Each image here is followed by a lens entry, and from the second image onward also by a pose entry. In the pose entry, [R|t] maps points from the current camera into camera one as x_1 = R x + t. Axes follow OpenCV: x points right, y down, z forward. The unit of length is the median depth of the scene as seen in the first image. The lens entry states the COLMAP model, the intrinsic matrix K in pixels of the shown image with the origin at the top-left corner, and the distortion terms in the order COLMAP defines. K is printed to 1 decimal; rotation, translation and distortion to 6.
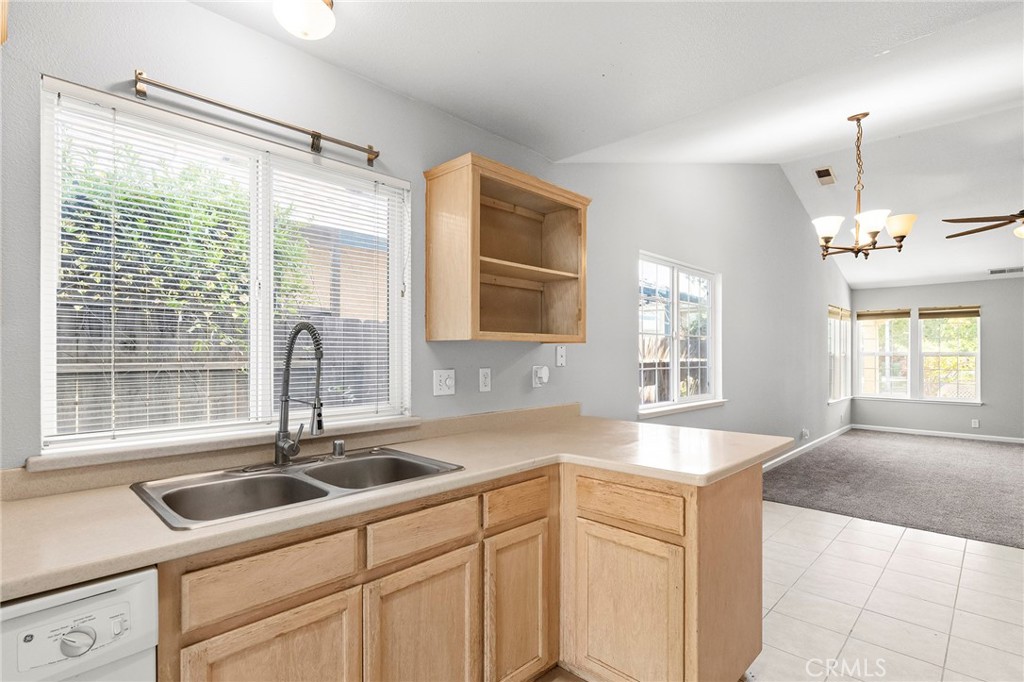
lens RADIAL K [[505.7, 0, 510.7], [0, 505.7, 350.1], [0, 0, 1]] dist [0.002457, 0.000705]
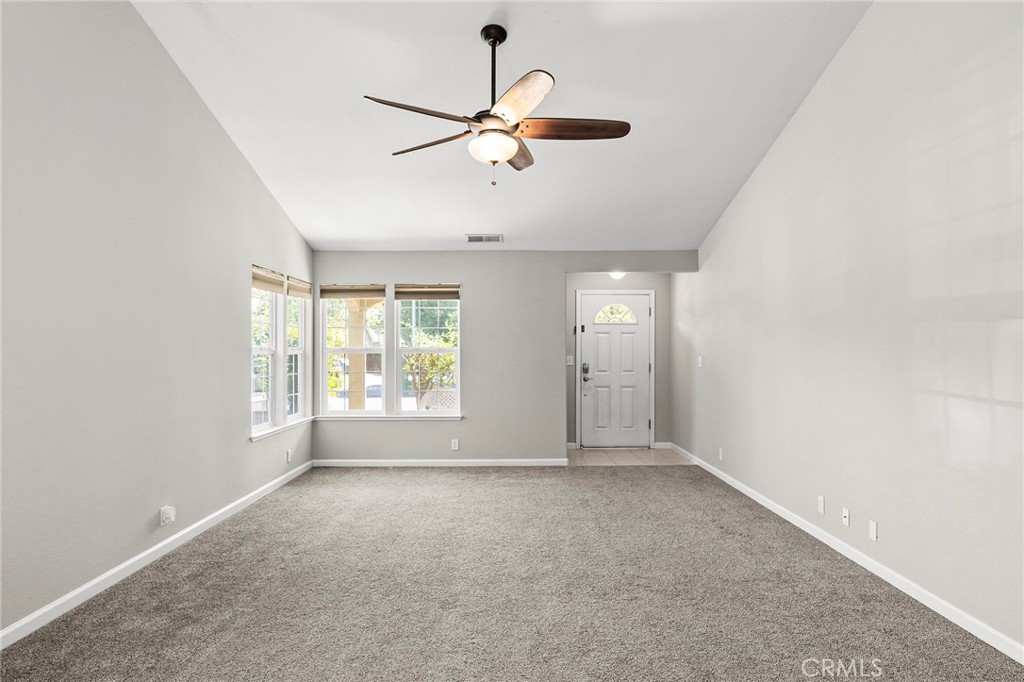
lens RADIAL K [[614.8, 0, 512.0], [0, 614.8, 341.0], [0, 0, 1]] dist [-0.001487, -0.001756]
pose [[0.722230, 0.005737, 0.691629, 0.340207], [-0.001354, 0.999975, -0.006880, 0.000810], [-0.691651, 0.004032, 0.722220, 0.283343]]
